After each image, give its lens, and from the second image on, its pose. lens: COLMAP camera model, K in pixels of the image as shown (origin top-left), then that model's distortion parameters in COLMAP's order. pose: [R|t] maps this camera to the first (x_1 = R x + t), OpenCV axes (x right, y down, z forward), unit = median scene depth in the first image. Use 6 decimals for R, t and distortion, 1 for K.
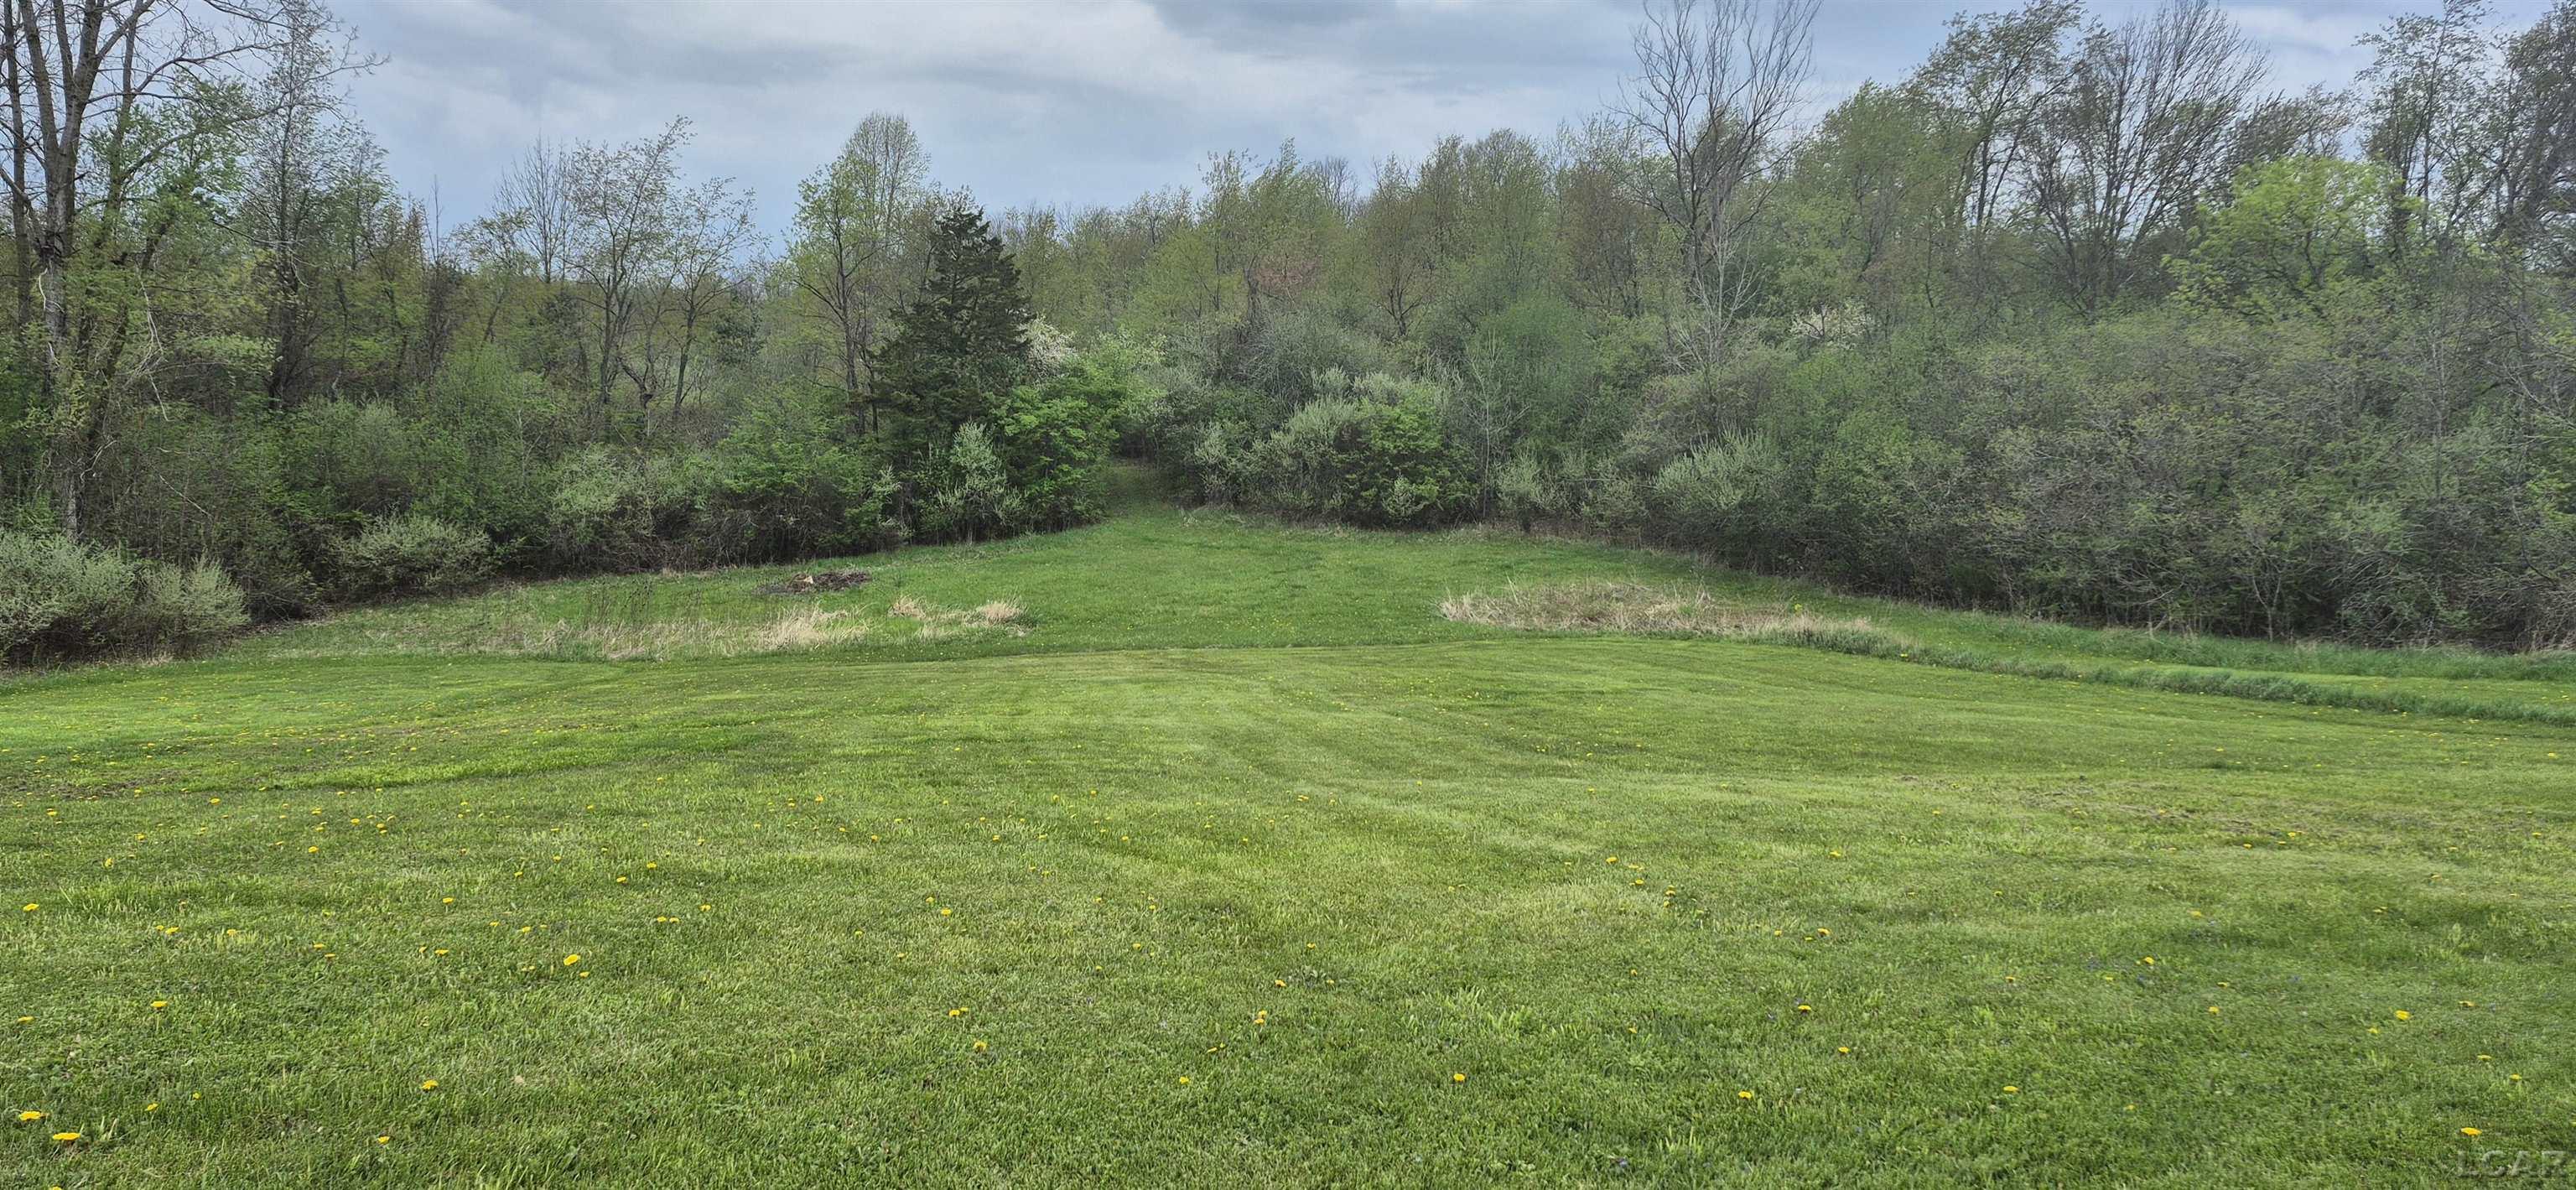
lens RADIAL K [[1641.5, 0, 1285.9], [0, 1641.5, 597.1], [0, 0, 1]] dist [-0.004157, -0.000167]
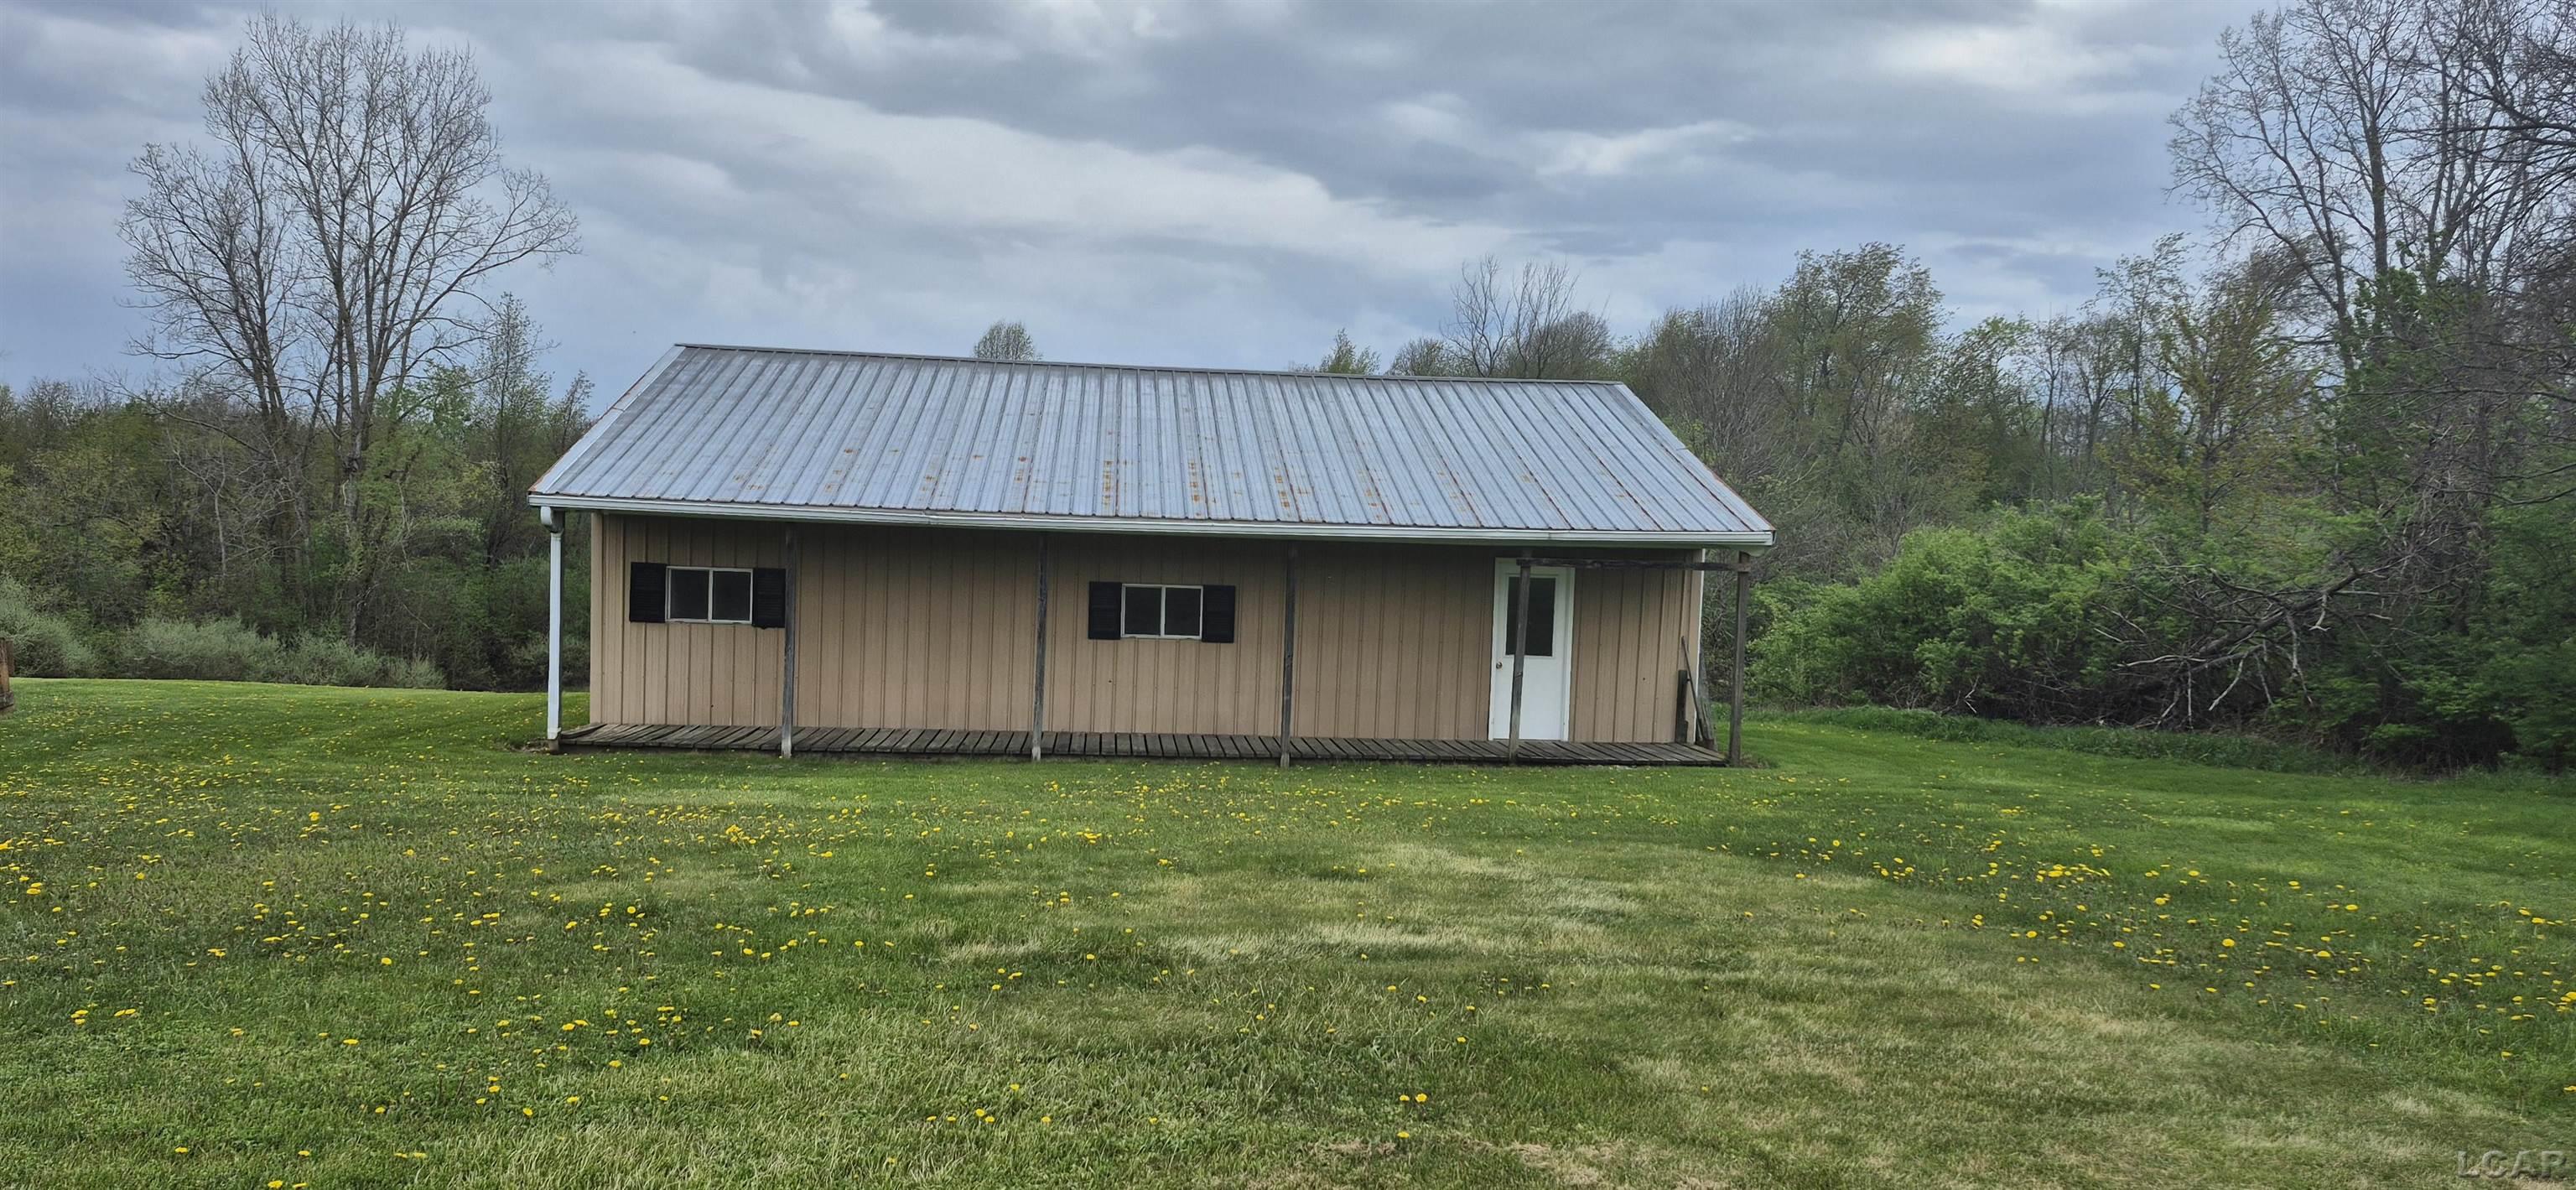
lens RADIAL K [[1641.5, 0, 1289.6], [0, 1641.5, 595.0], [0, 0, 1]] dist [-0.004157, -0.000167]
pose [[0.991941, 0.014118, -0.125912, 0.379999], [-0.025878, 0.995399, -0.092254, 0.041305], [0.124031, 0.094769, 0.987742, -0.485625]]
